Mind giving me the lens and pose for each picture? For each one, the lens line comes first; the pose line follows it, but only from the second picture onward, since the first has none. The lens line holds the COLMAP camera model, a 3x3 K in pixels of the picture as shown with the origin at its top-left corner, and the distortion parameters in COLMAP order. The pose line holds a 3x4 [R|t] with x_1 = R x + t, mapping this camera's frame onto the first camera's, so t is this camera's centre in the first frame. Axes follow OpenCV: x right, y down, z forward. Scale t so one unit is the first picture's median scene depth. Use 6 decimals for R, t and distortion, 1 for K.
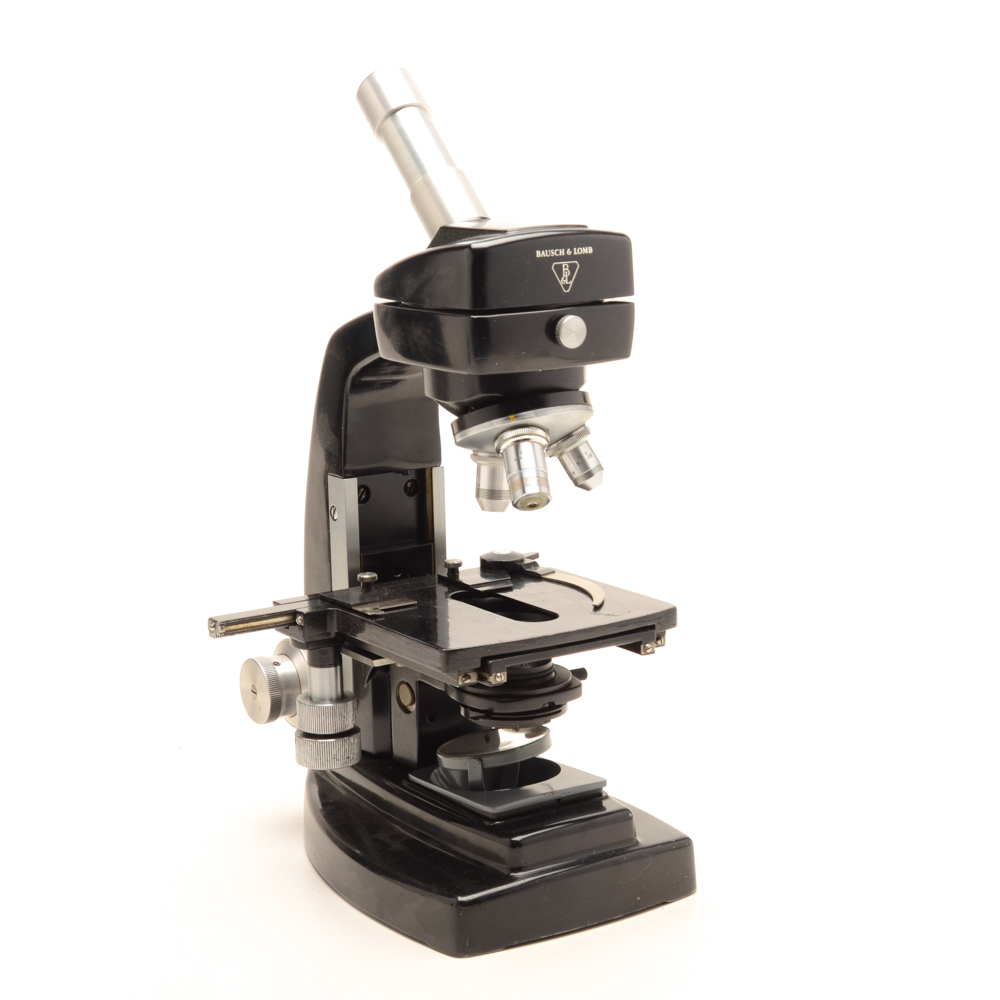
lens RADIAL K [[1876.9, 0, 500.0], [0, 1876.9, 500.0], [0, 0, 1]] dist [-0.003489, -0.003847]
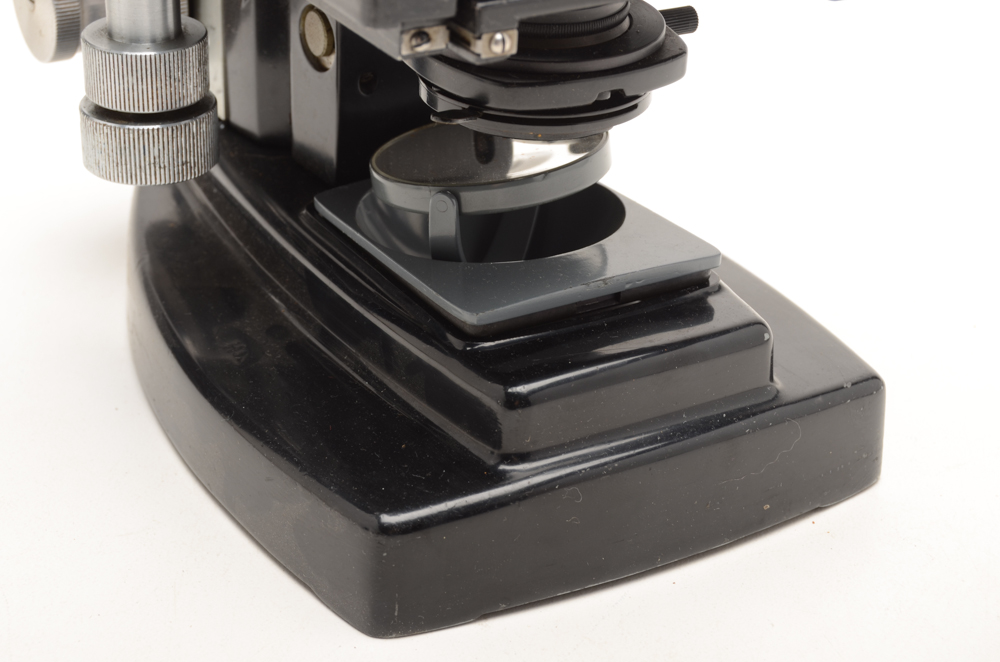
lens RADIAL K [[2027.1, 0, 500.0], [0, 2027.1, 331.0], [0, 0, 1]] dist [-0.035850, -0.091540]
pose [[0.997696, 0.066585, -0.013037, 0.010031], [-0.059594, 0.951833, 0.300769, 0.019244], [0.032435, -0.299300, 0.953608, 0.548566]]
